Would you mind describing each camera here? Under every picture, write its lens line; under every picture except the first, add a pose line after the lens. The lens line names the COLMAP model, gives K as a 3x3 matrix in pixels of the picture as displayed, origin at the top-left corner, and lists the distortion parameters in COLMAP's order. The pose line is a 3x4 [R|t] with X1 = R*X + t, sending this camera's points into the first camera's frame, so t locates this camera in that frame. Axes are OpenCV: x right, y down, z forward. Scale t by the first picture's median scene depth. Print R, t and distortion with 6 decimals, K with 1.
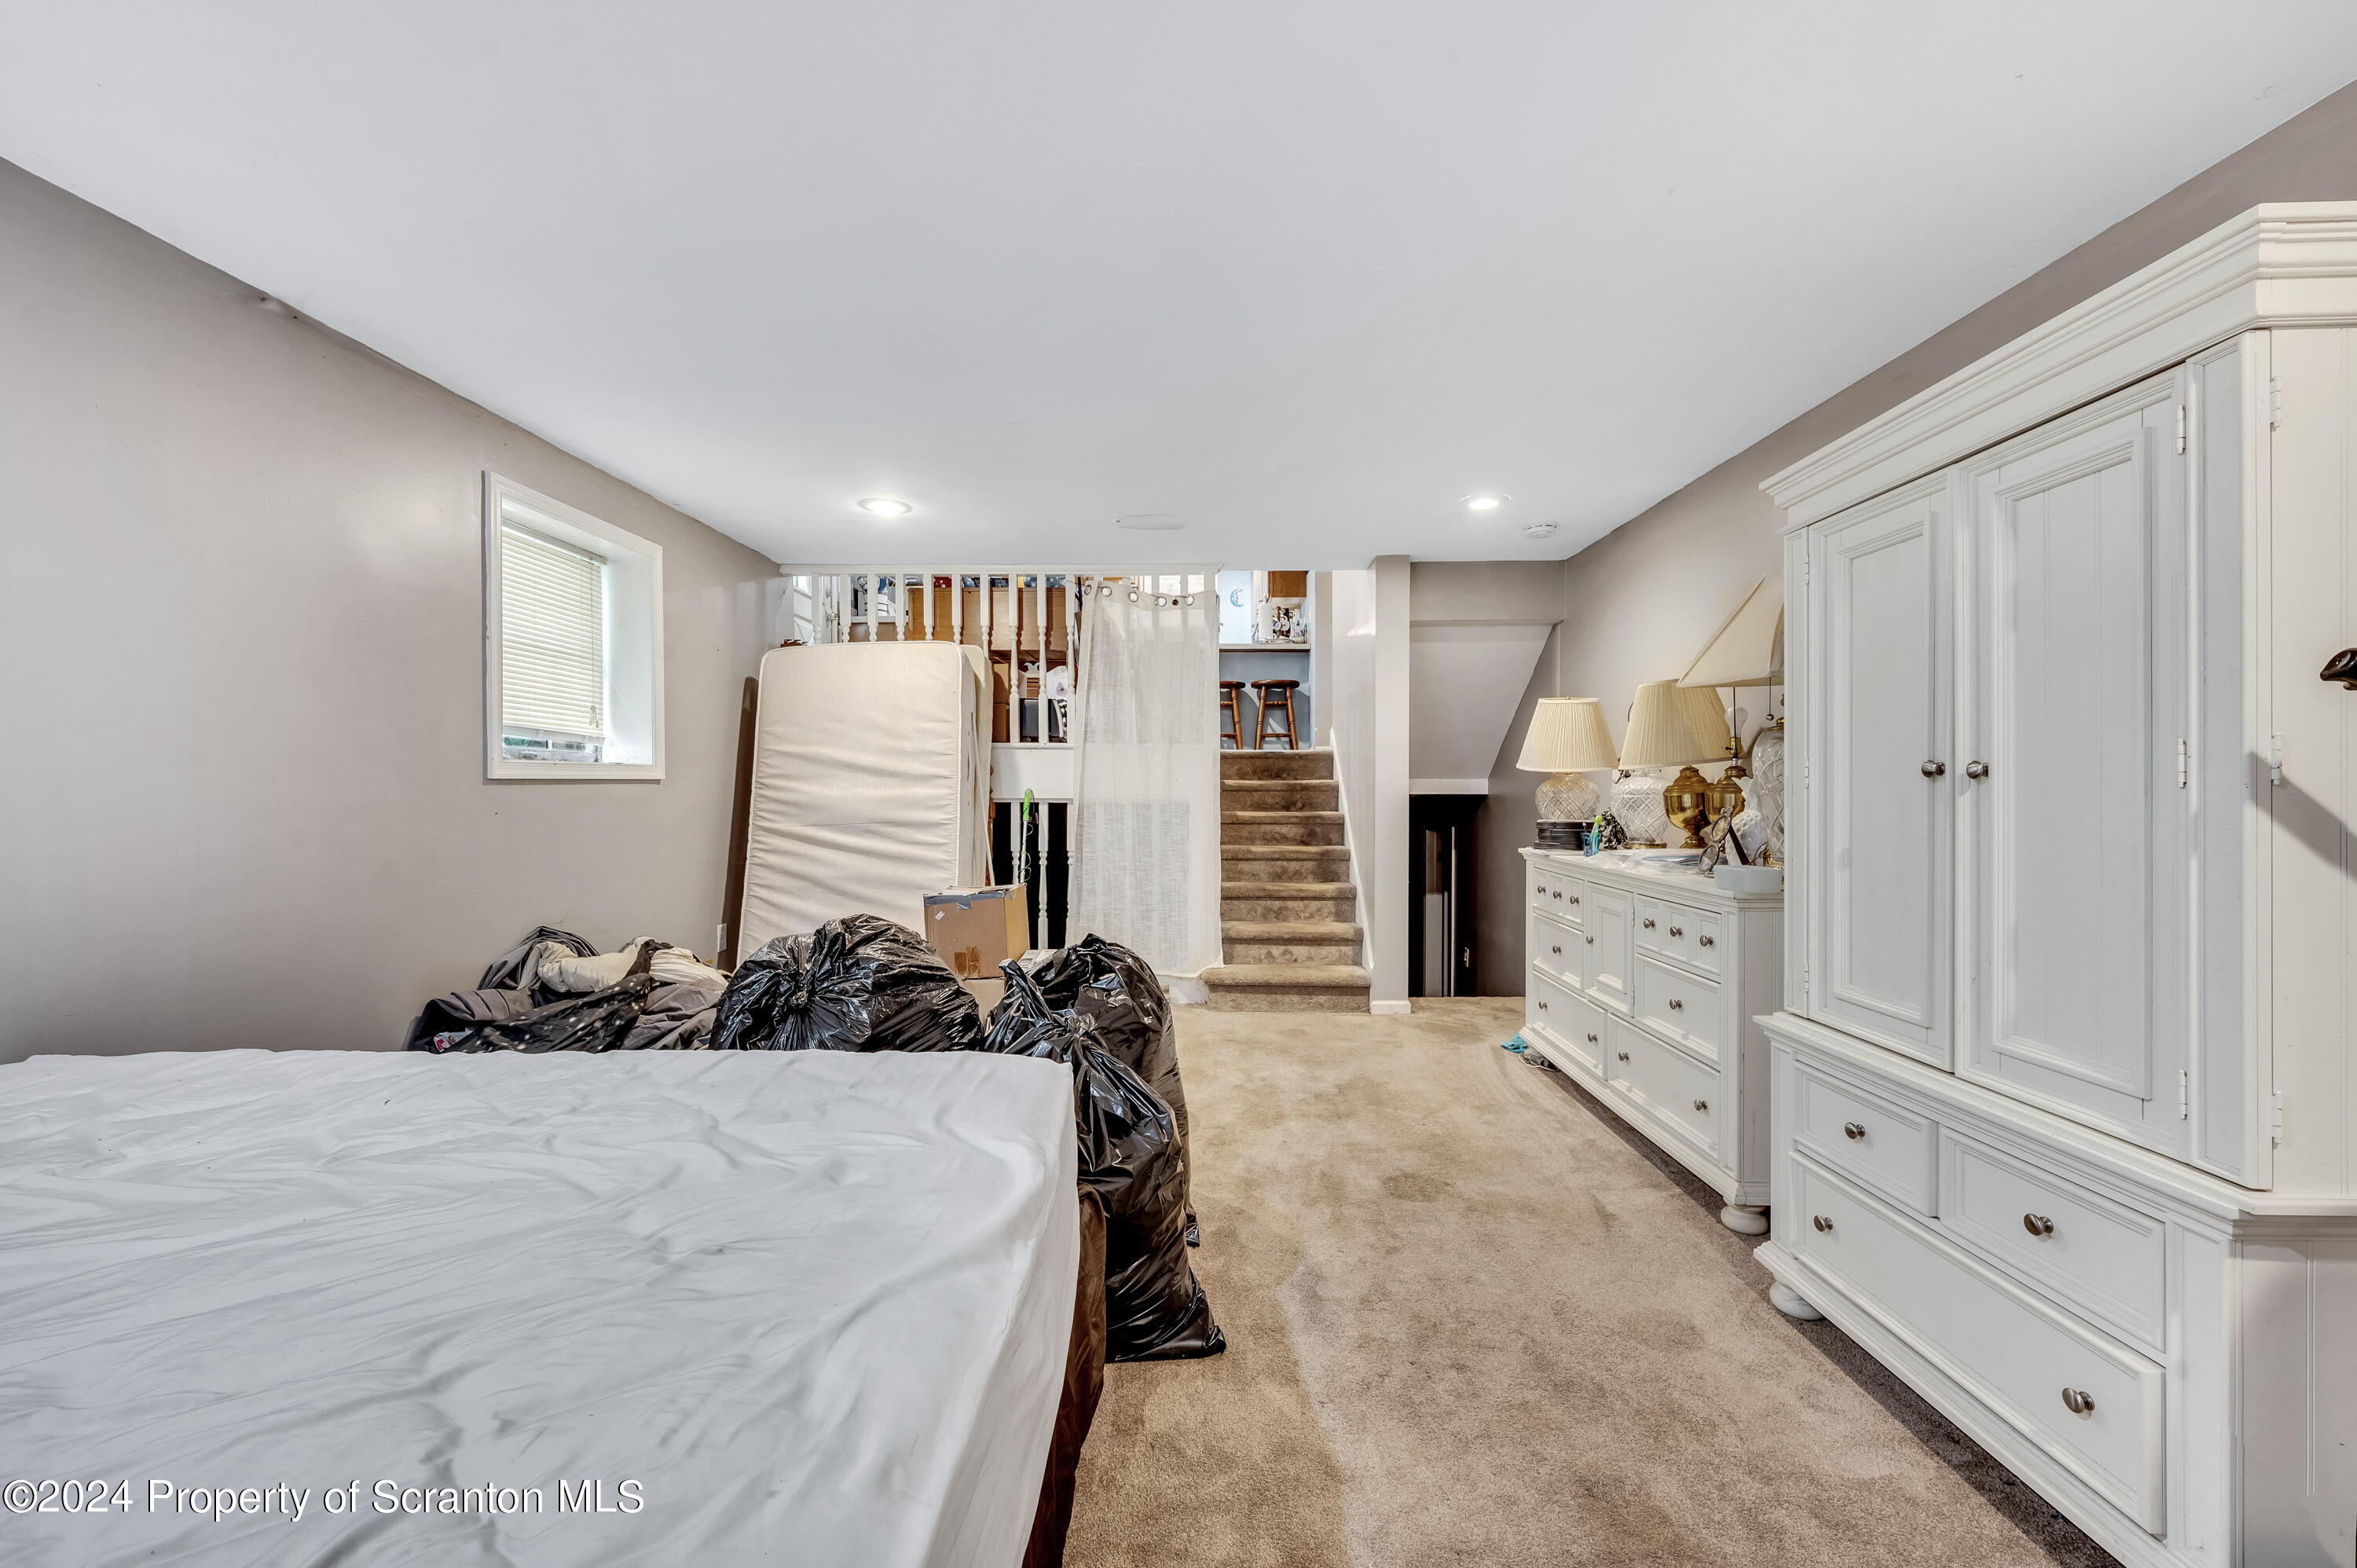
lens RADIAL K [[934.1, 0, 1184.6], [0, 934.1, 791.7], [0, 0, 1]] dist [-0.000568, -0.000671]
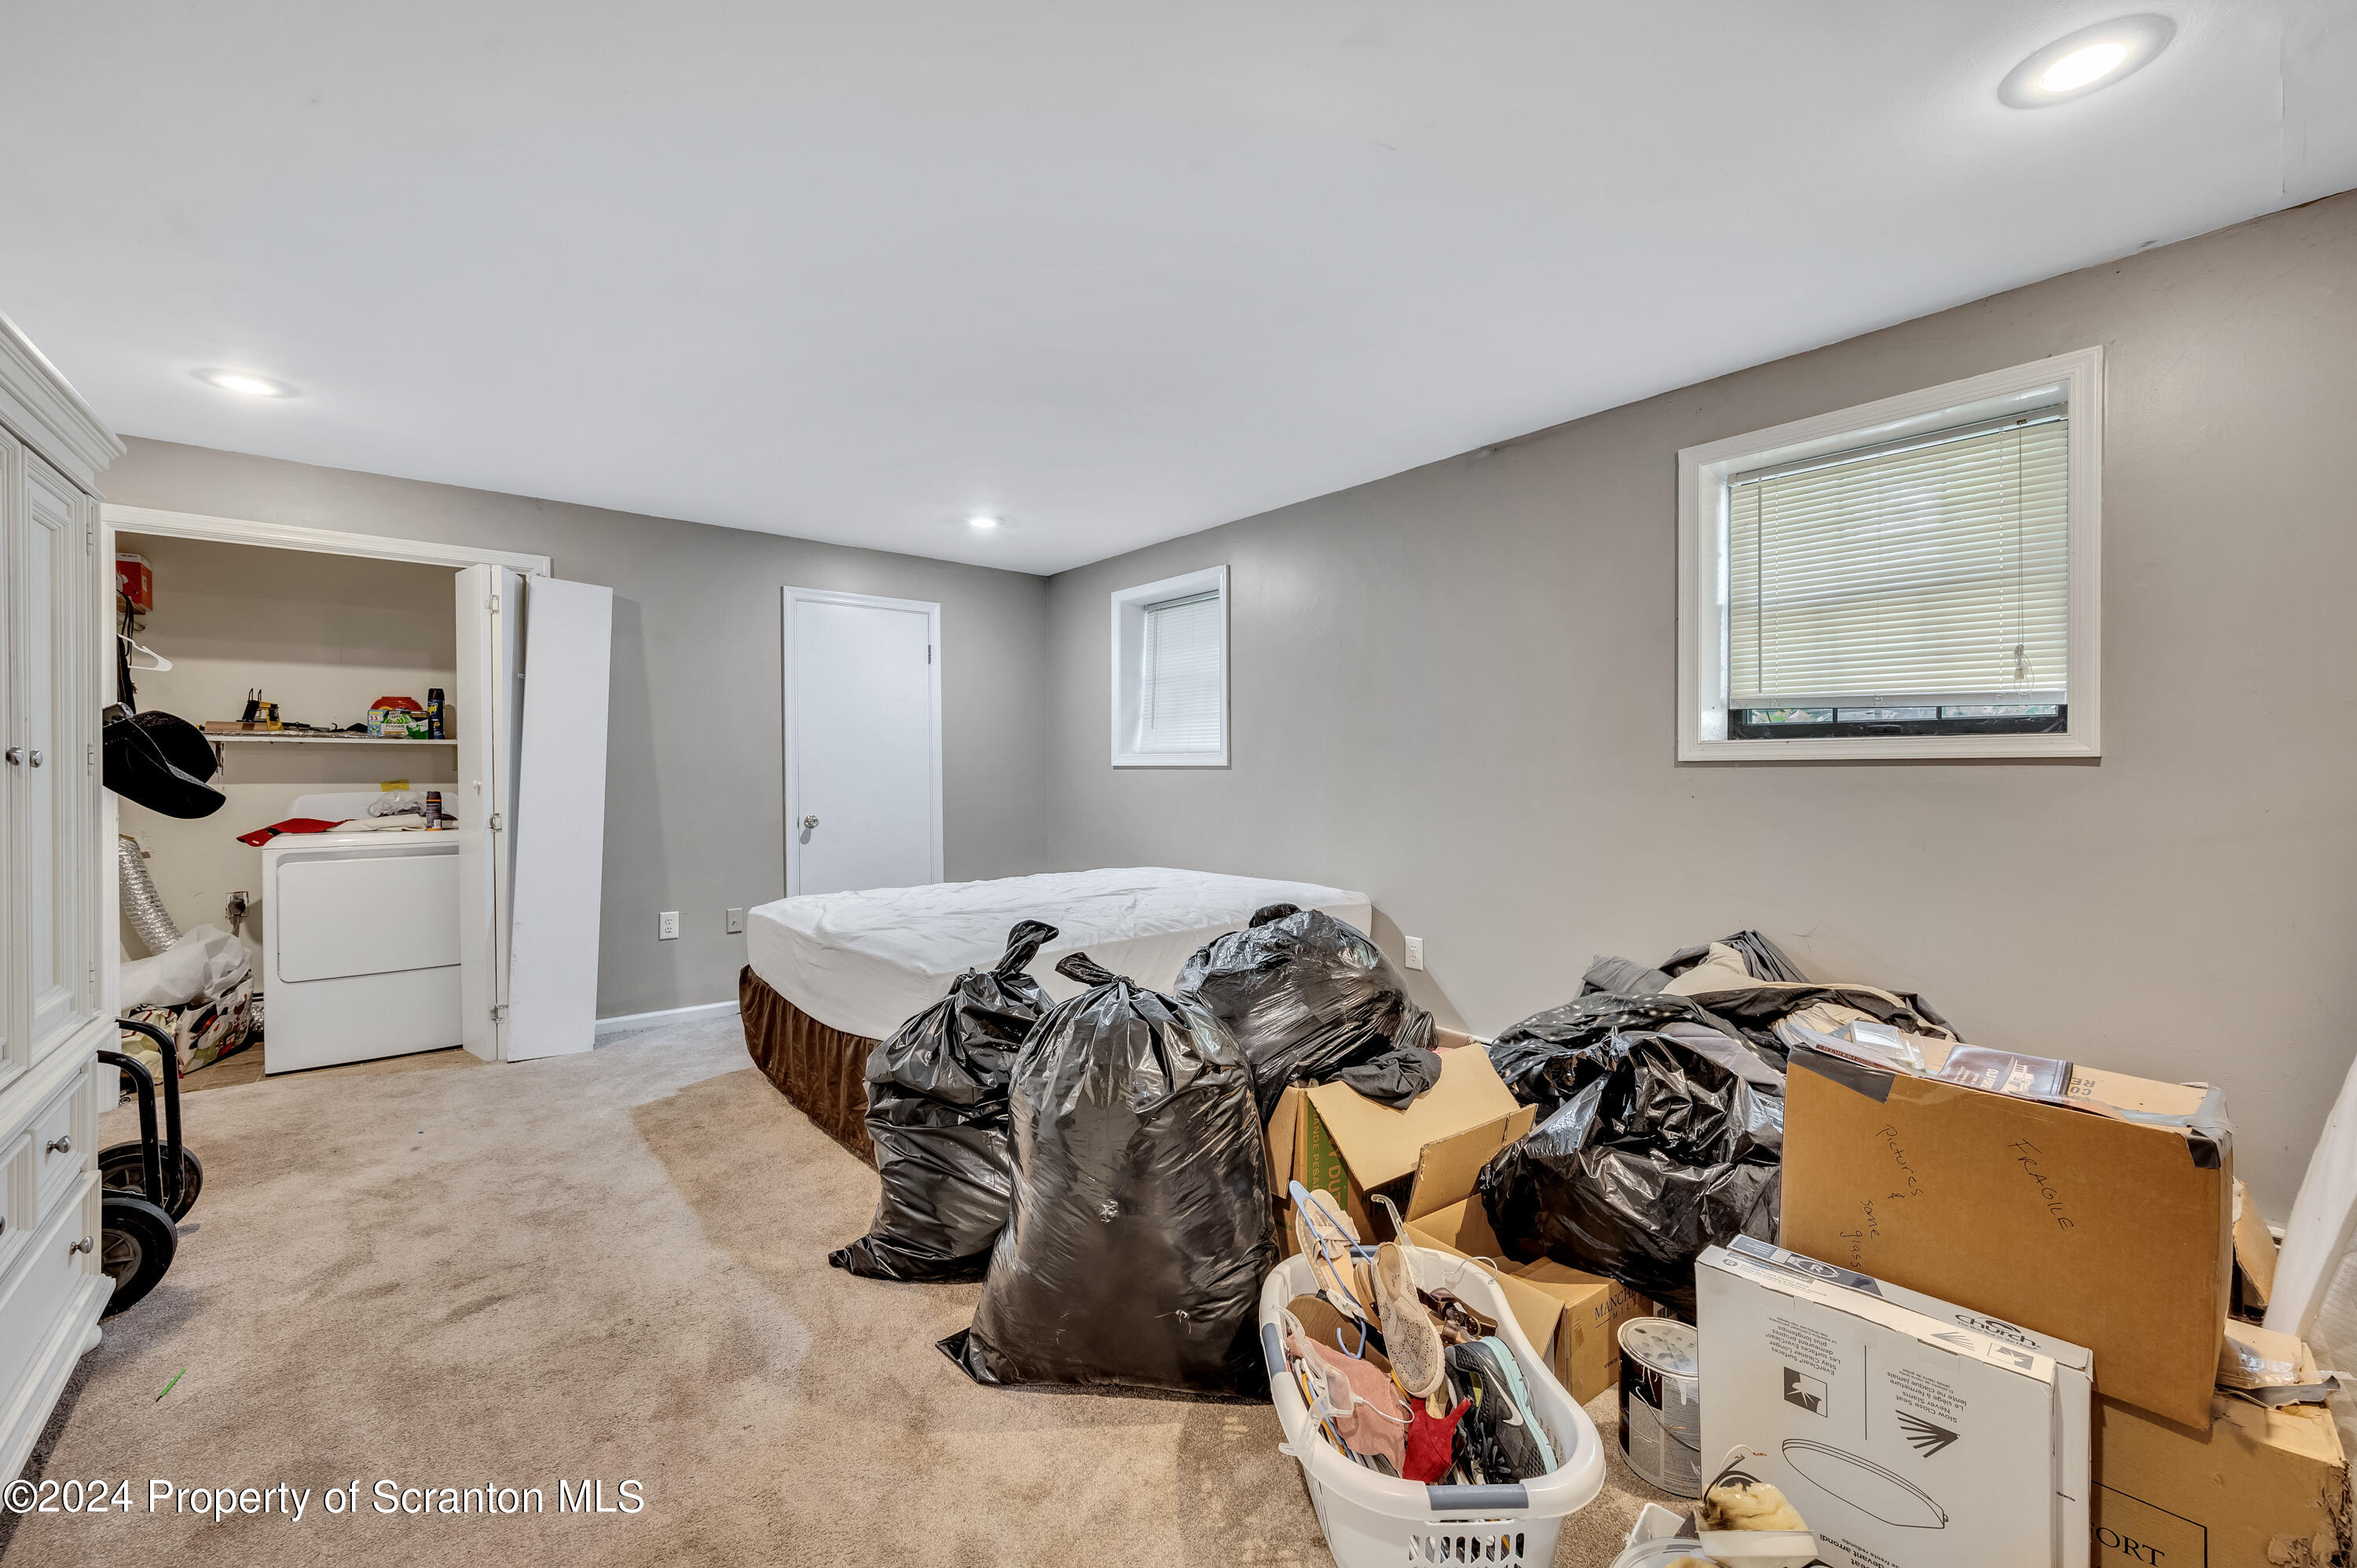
lens RADIAL K [[948.7, 0, 1172.6], [0, 948.7, 774.3], [0, 0, 1]] dist [0.000379, 0.000083]
pose [[-0.764261, 0.011787, -0.644800, 0.205521], [0.002293, 0.999876, 0.015560, -0.010227], [0.644903, 0.010413, -0.764193, 0.915328]]
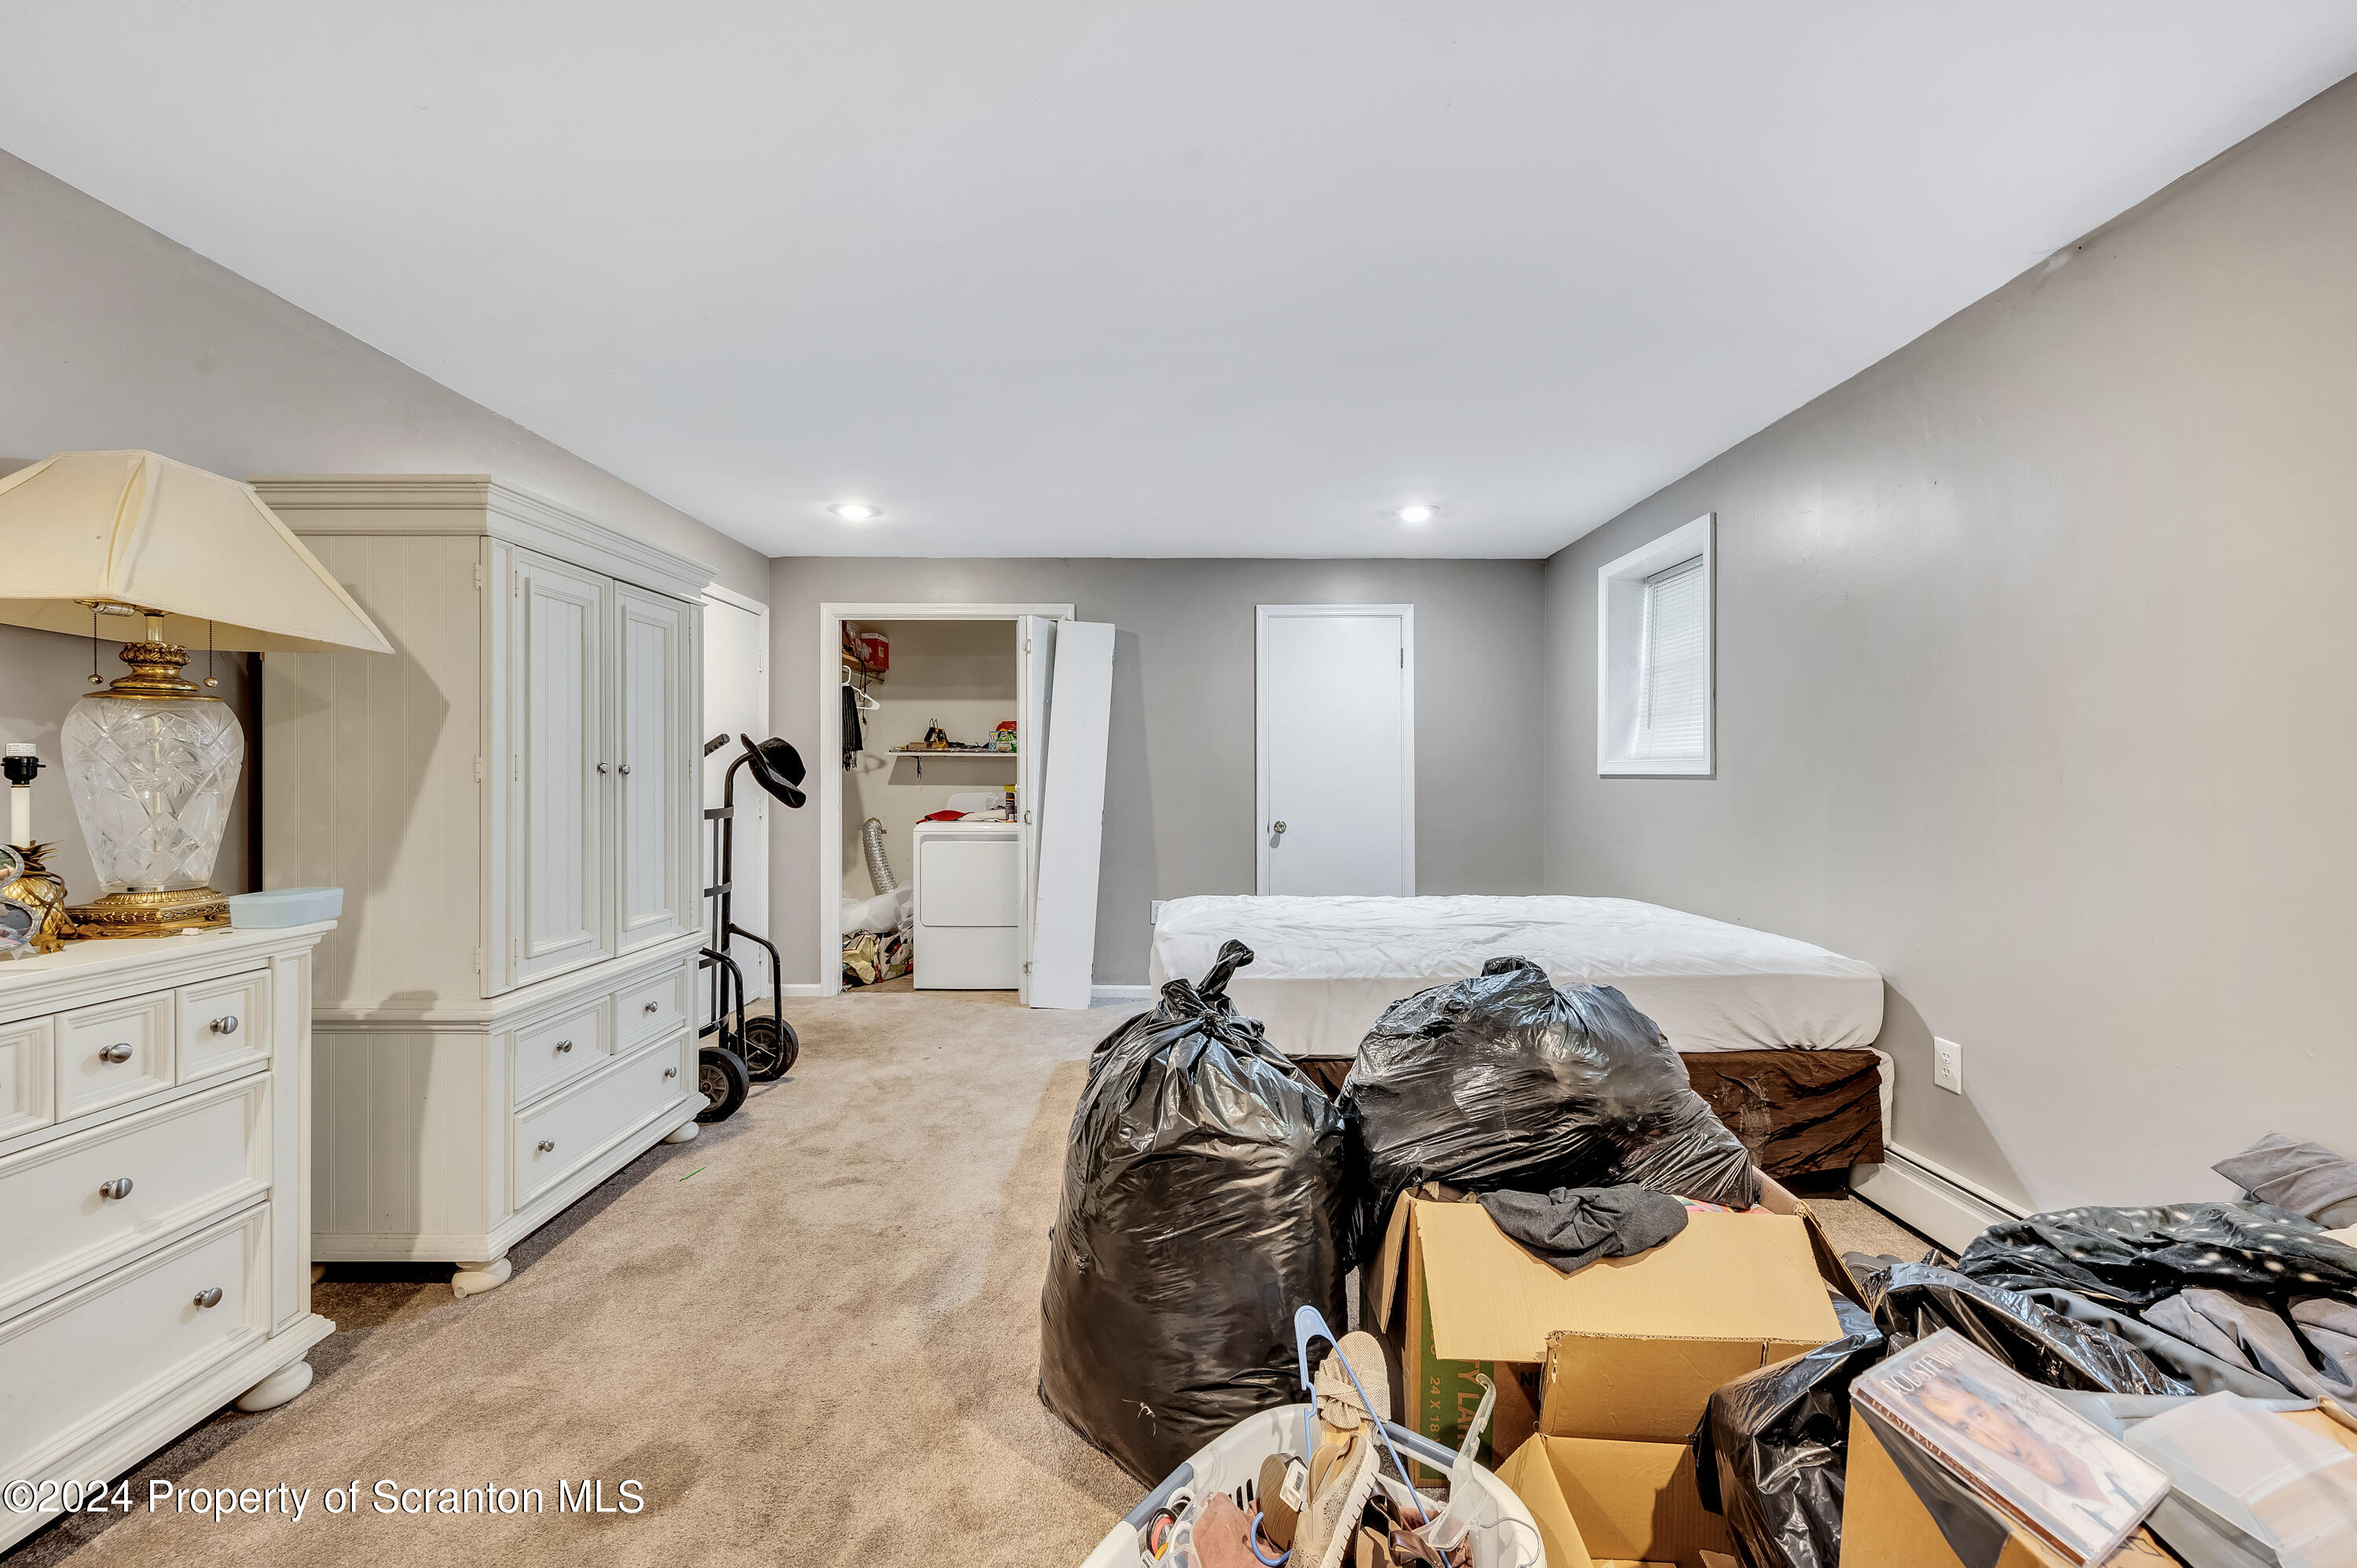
lens RADIAL K [[948.7, 0, 1172.6], [0, 948.7, 774.3], [0, 0, 1]] dist [0.000379, 0.000083]
pose [[-0.999984, 0.004577, 0.003351, -0.048861], [0.004598, 0.999970, 0.006216, -0.010728], [-0.003323, 0.006232, -0.999975, 0.957657]]
